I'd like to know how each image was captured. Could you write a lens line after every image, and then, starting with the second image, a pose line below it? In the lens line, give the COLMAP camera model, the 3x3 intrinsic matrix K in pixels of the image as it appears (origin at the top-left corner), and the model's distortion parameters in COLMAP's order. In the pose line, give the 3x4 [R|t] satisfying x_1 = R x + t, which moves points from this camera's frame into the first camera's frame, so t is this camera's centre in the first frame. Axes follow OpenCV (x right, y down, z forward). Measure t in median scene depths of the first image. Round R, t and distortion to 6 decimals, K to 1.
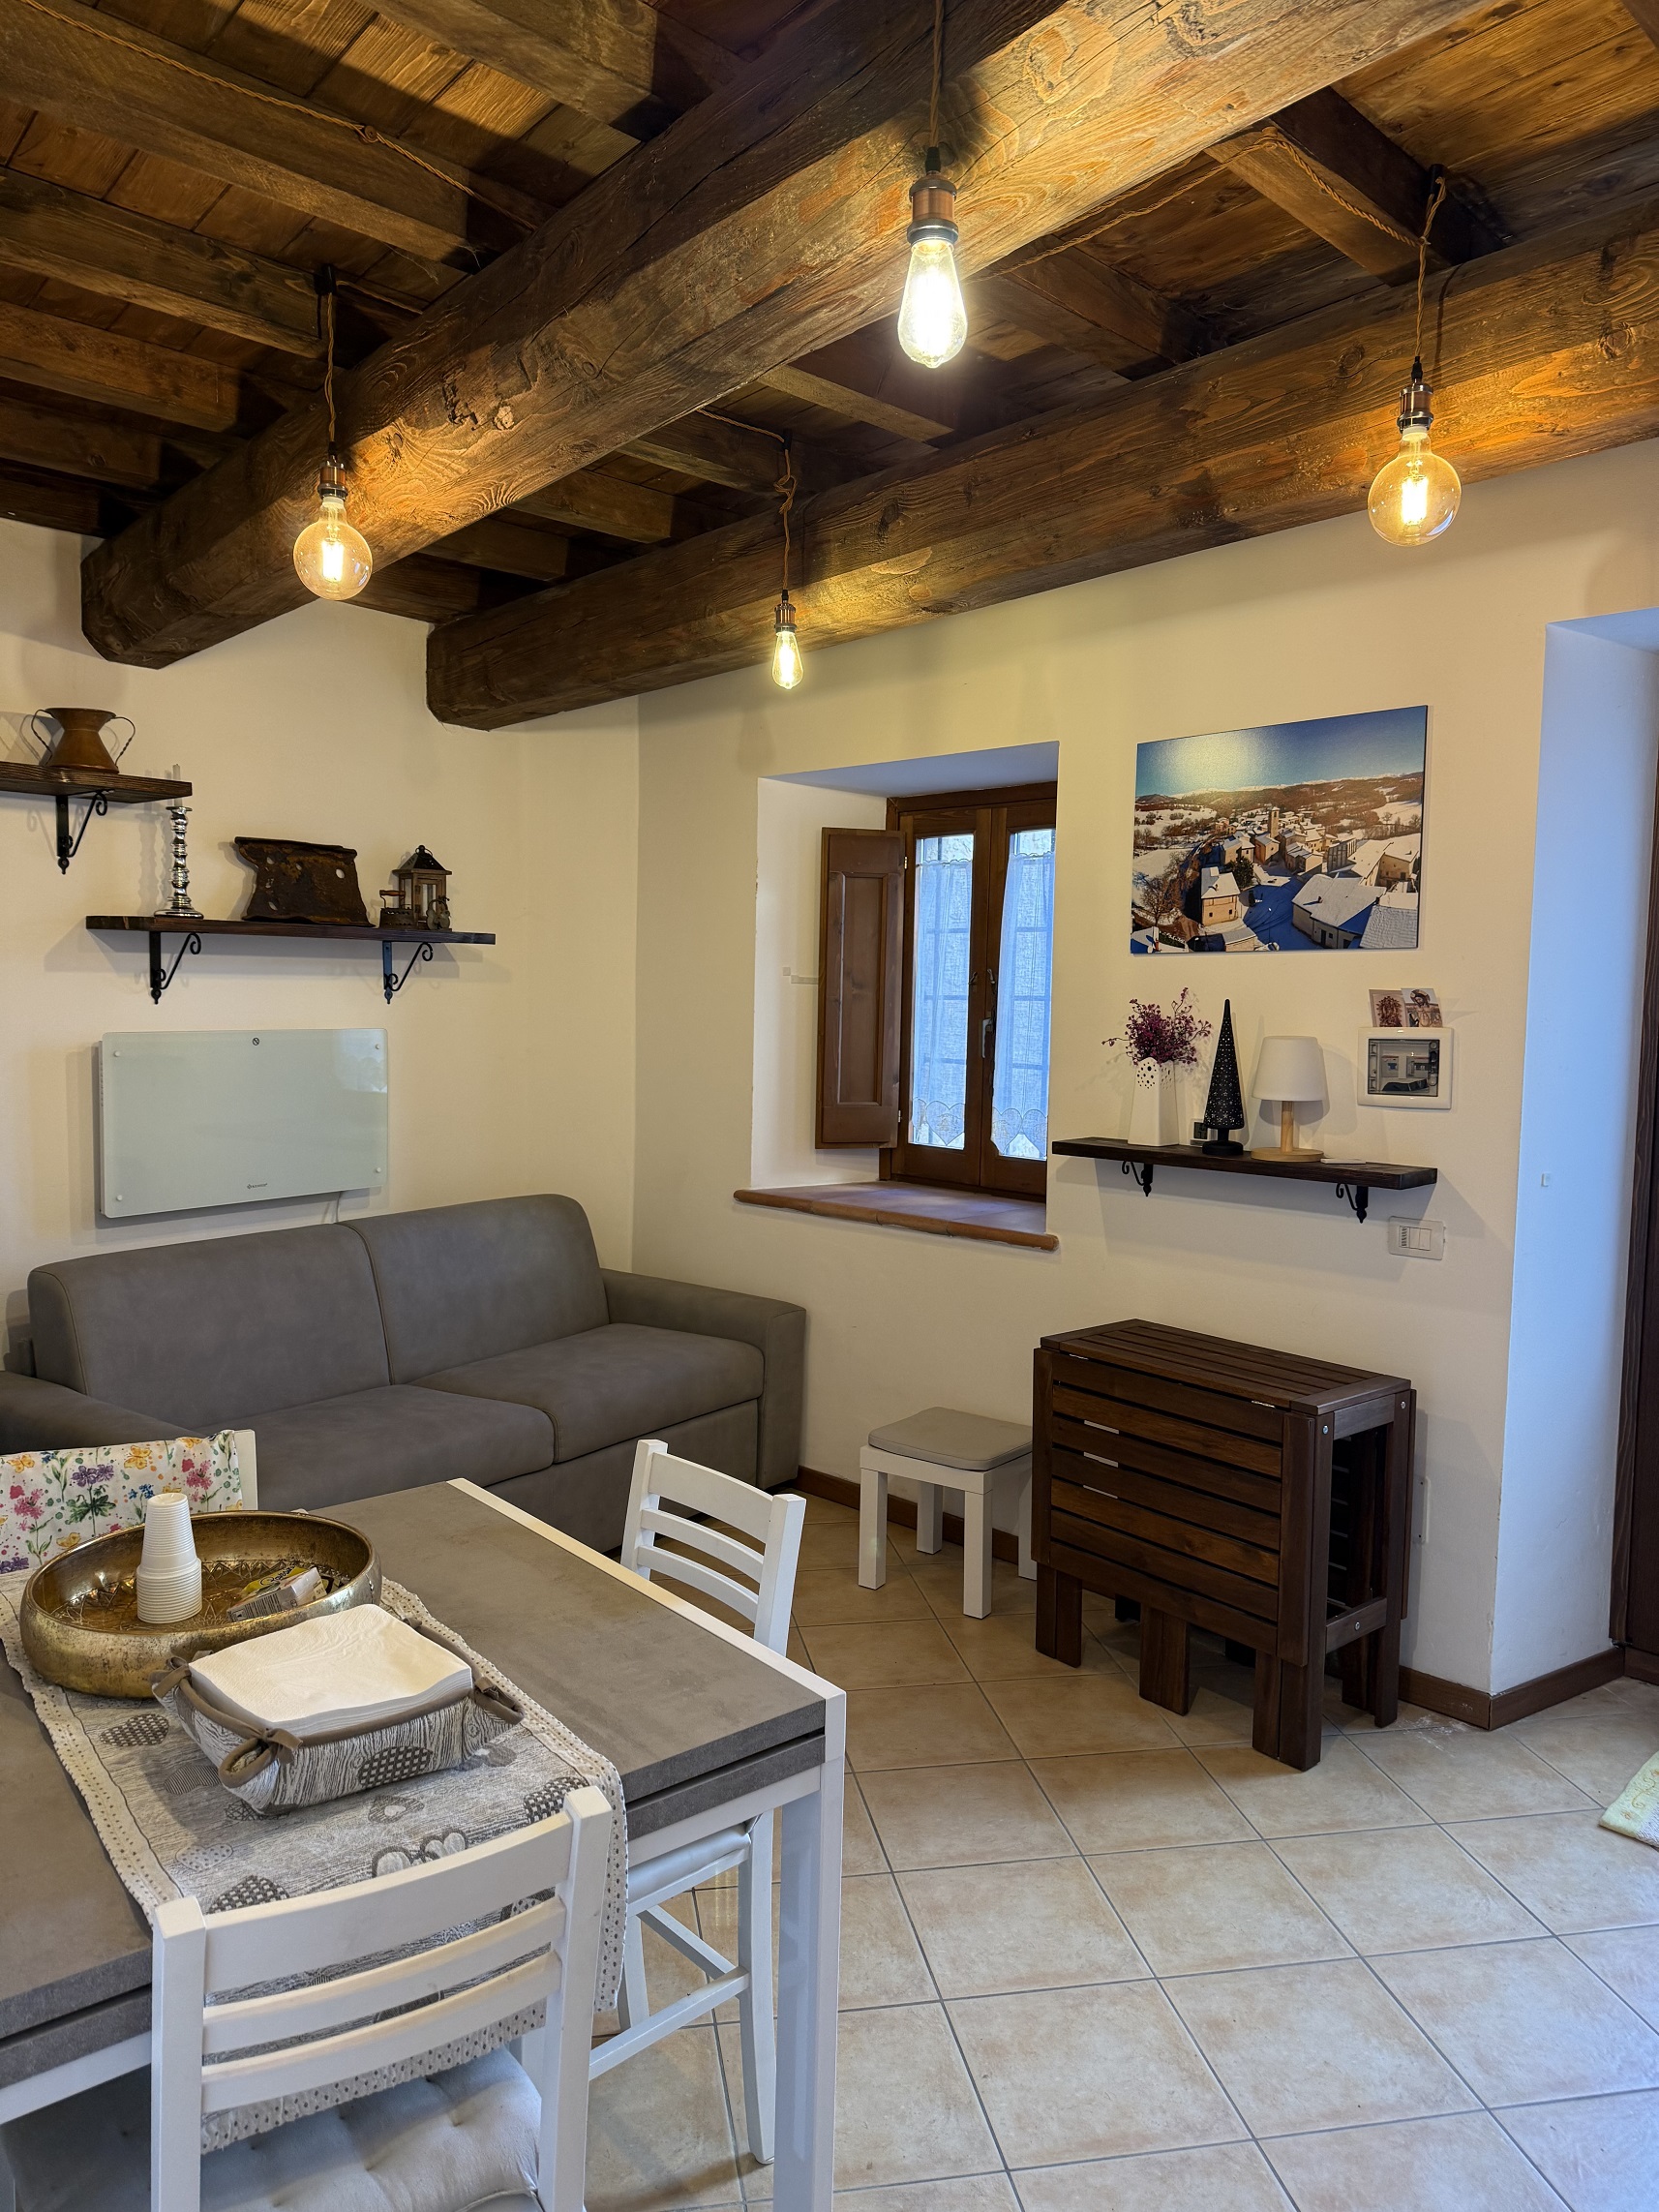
lens RADIAL K [[1560.5, 0, 823.0], [0, 1560.5, 1107.1], [0, 0, 1]] dist [0.160886, -0.251527]
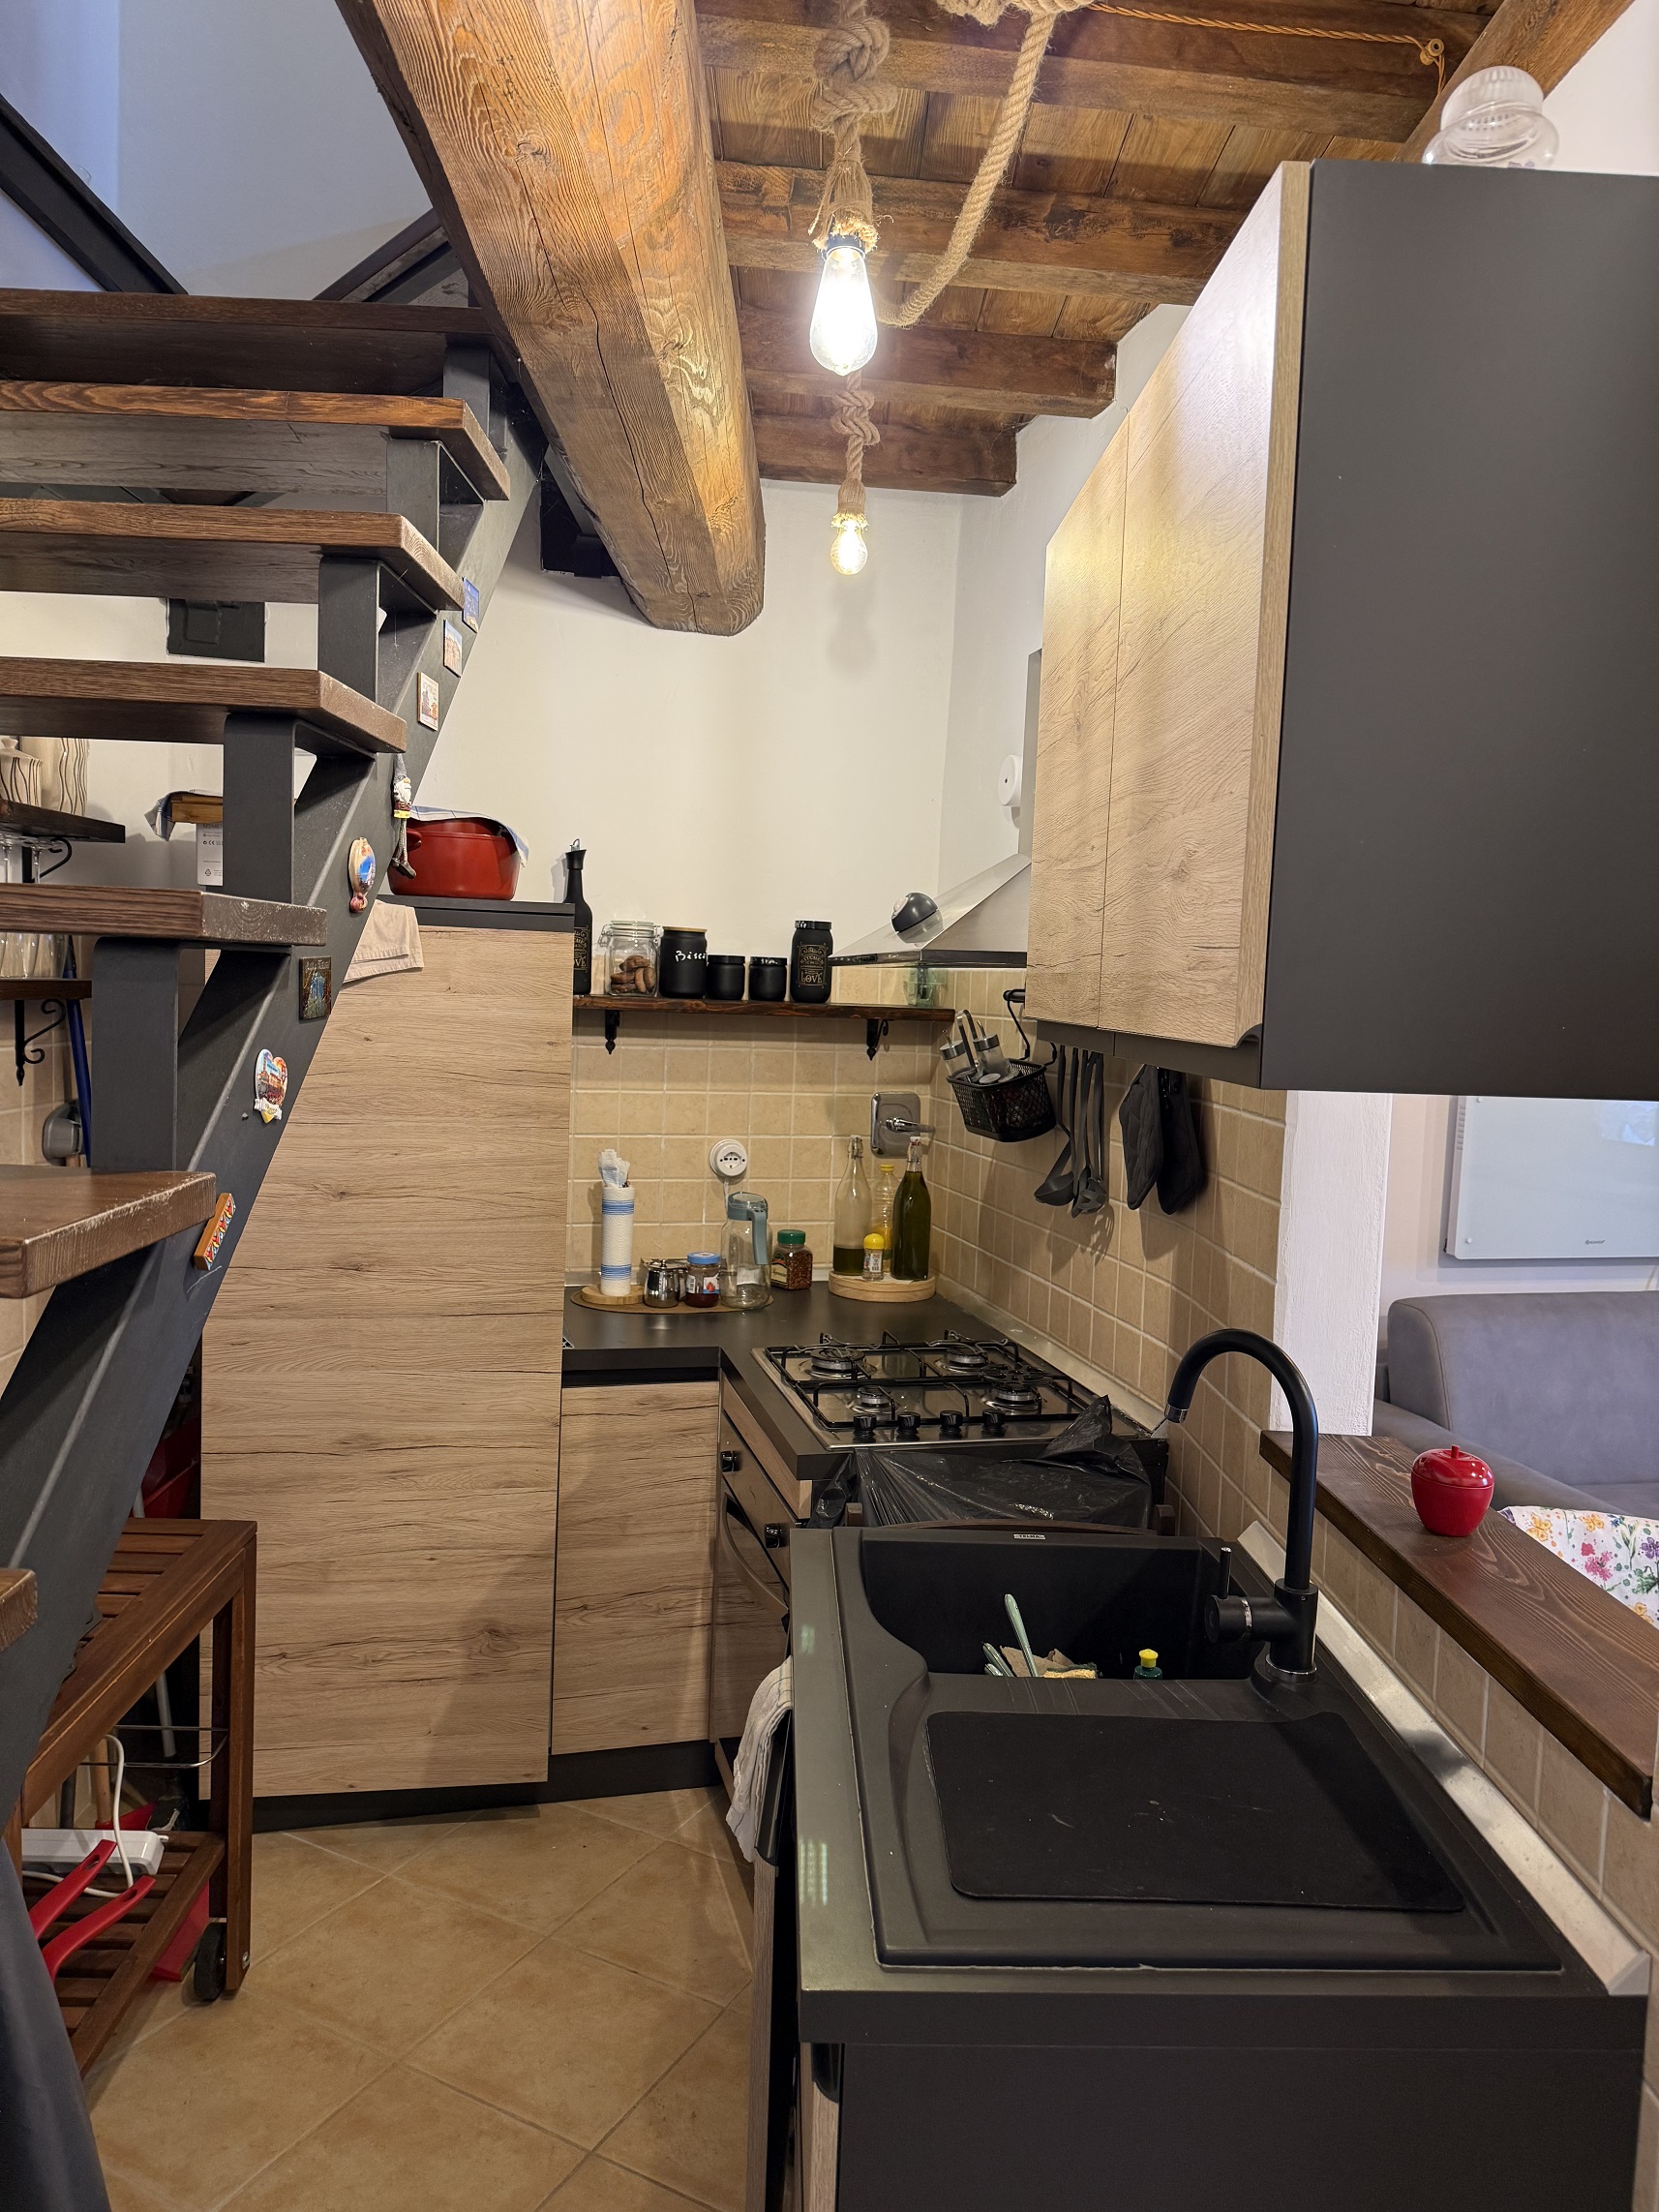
lens RADIAL K [[1542.7, 0, 821.2], [0, 1542.7, 1088.8], [0, 0, 1]] dist [0.155354, -0.275997]
pose [[0.787279, 0.057714, -0.613890, -0.182240], [-0.074215, 0.997241, -0.001421, -0.008399], [0.612114, 0.046678, 0.789391, -0.061998]]
